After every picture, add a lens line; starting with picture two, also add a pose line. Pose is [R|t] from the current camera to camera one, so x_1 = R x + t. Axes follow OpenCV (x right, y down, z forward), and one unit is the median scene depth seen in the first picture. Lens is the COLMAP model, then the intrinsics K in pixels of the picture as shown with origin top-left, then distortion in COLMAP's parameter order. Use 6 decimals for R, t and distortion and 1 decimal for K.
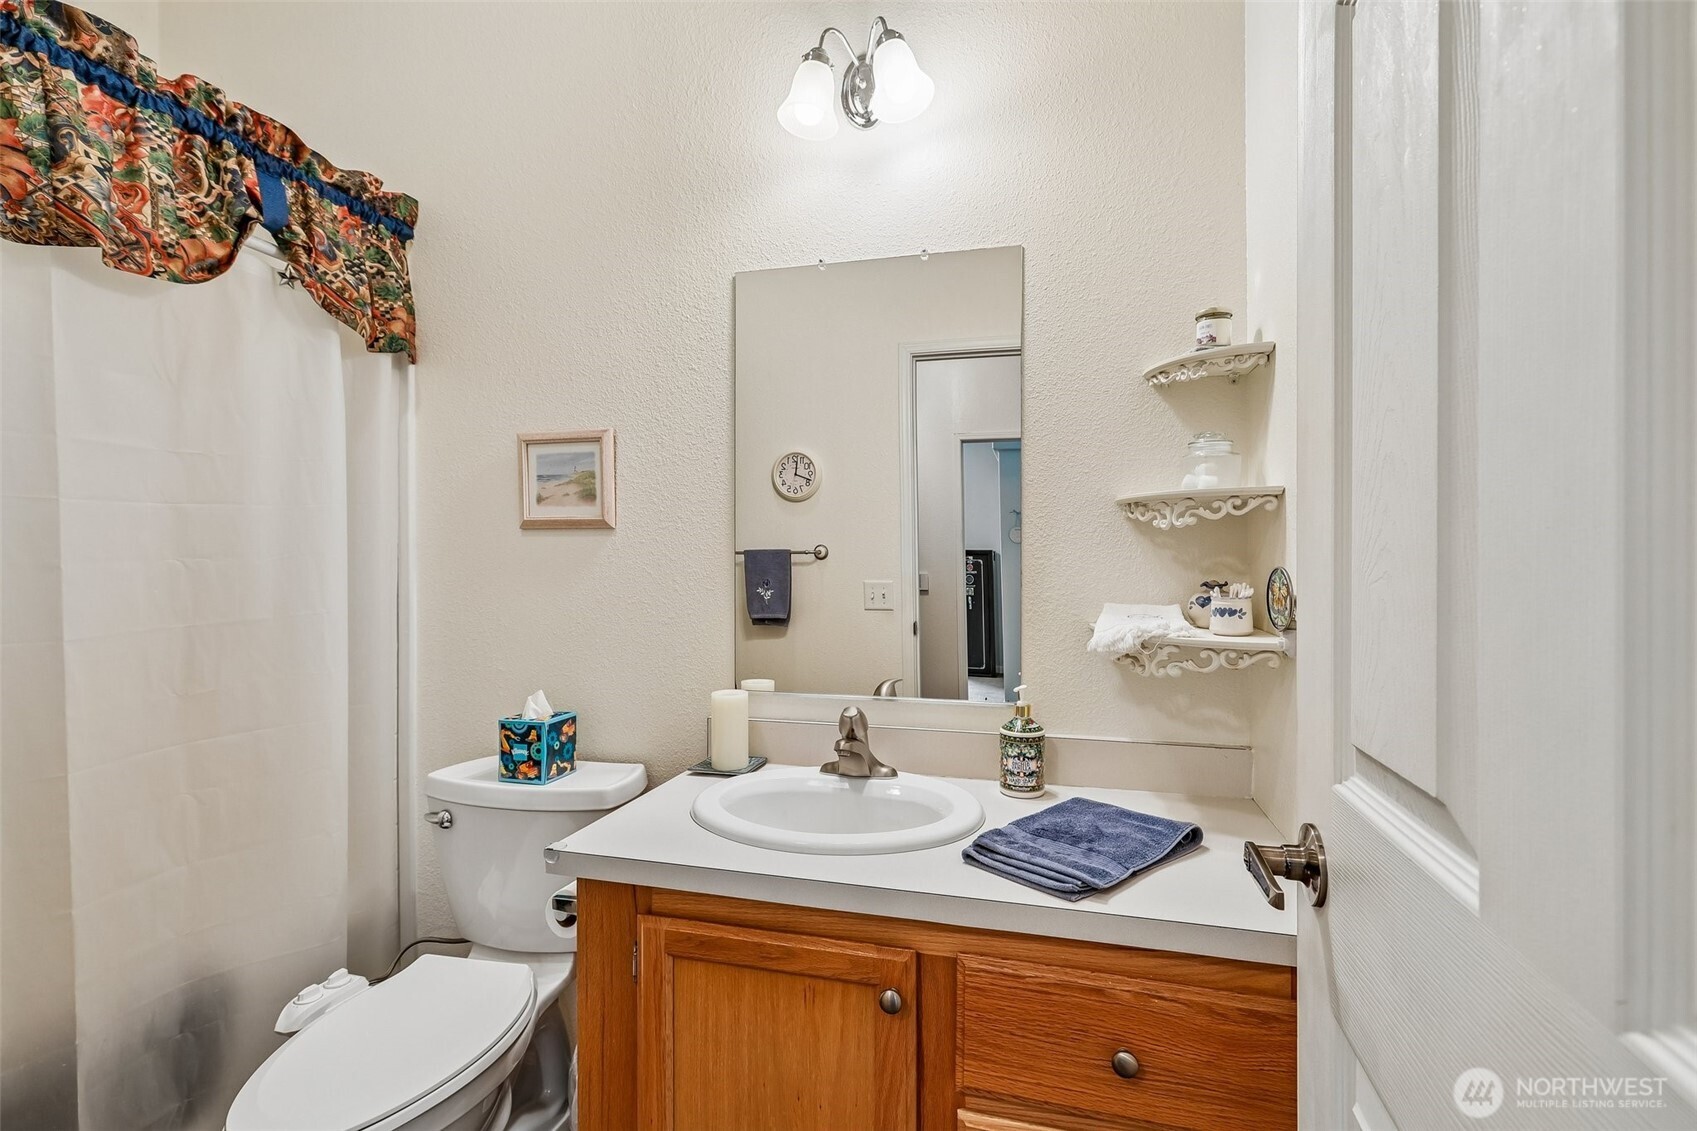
lens RADIAL K [[757.8, 0, 863.1], [0, 757.8, 568.5], [0, 0, 1]] dist [0.001565, 0.000451]
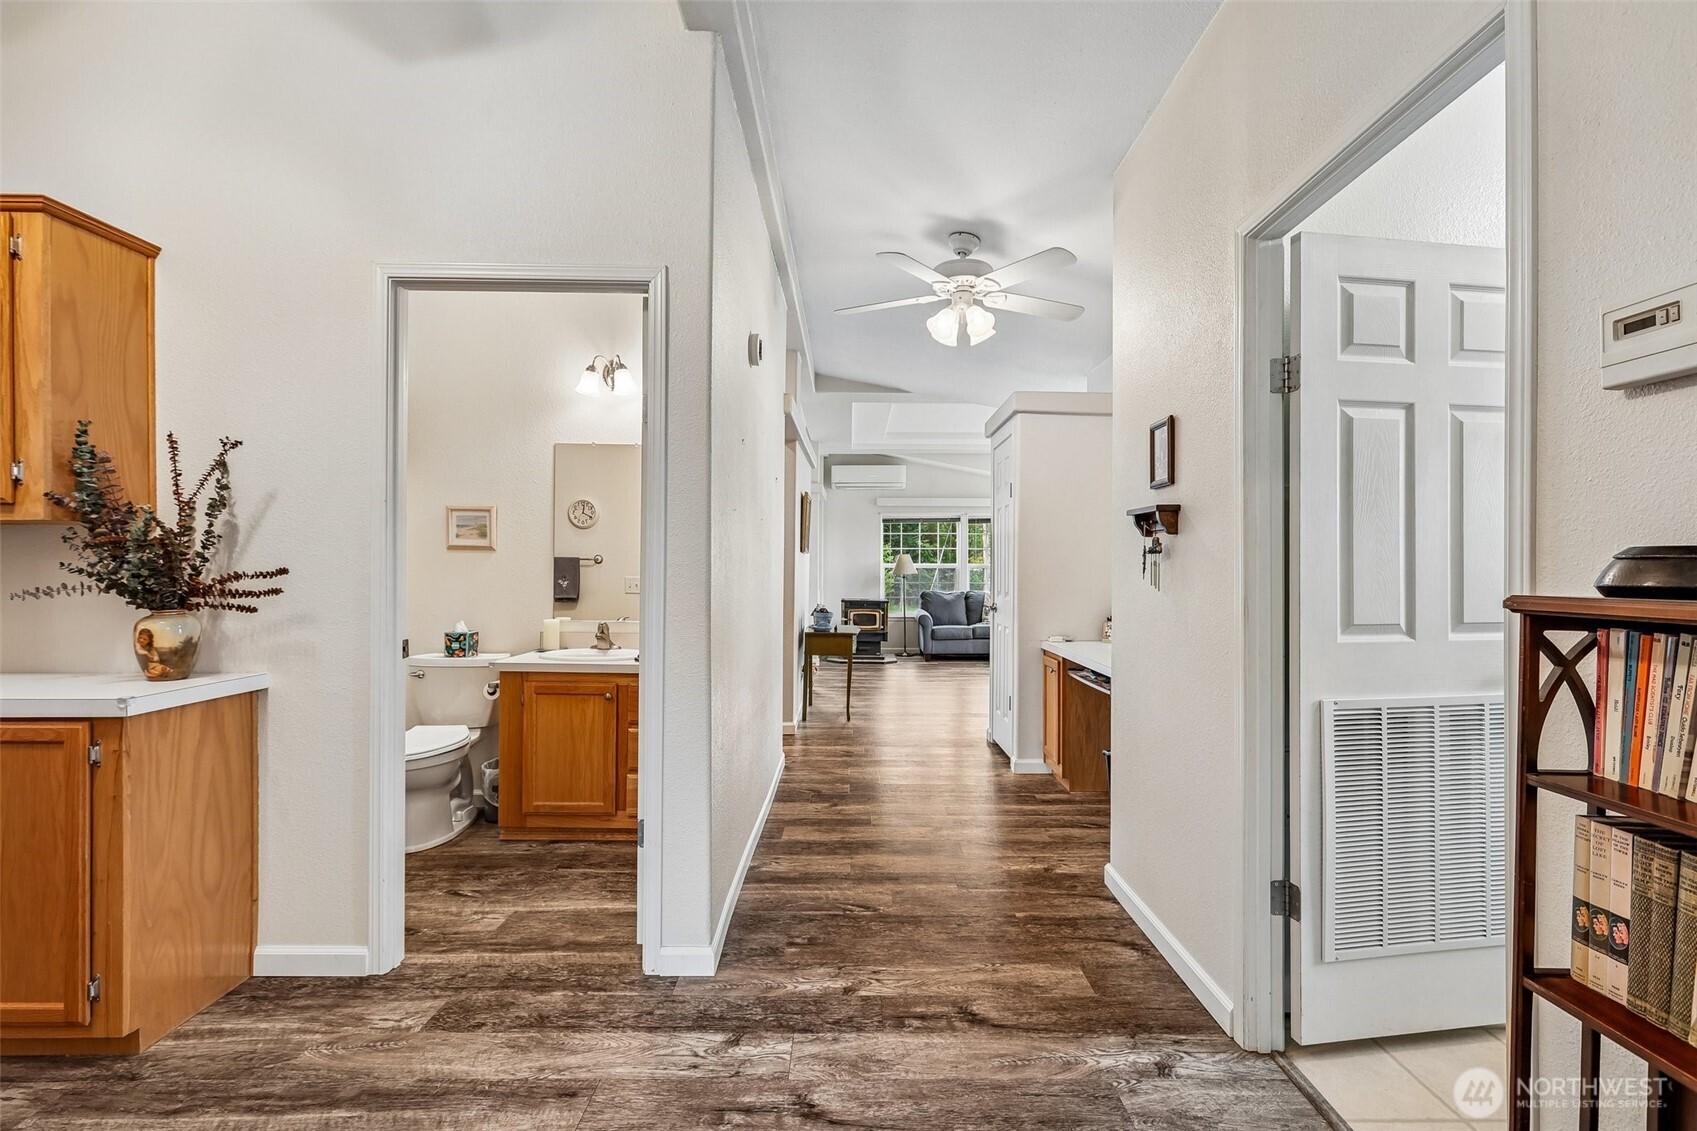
lens RADIAL K [[757.8, 0, 863.1], [0, 757.8, 568.5], [0, 0, 1]] dist [0.001565, 0.000451]
pose [[0.966214, 0.008956, 0.257587, 0.159167], [-0.007972, 0.999956, -0.004863, 0.005048], [-0.257619, 0.002645, 0.966243, -1.579324]]
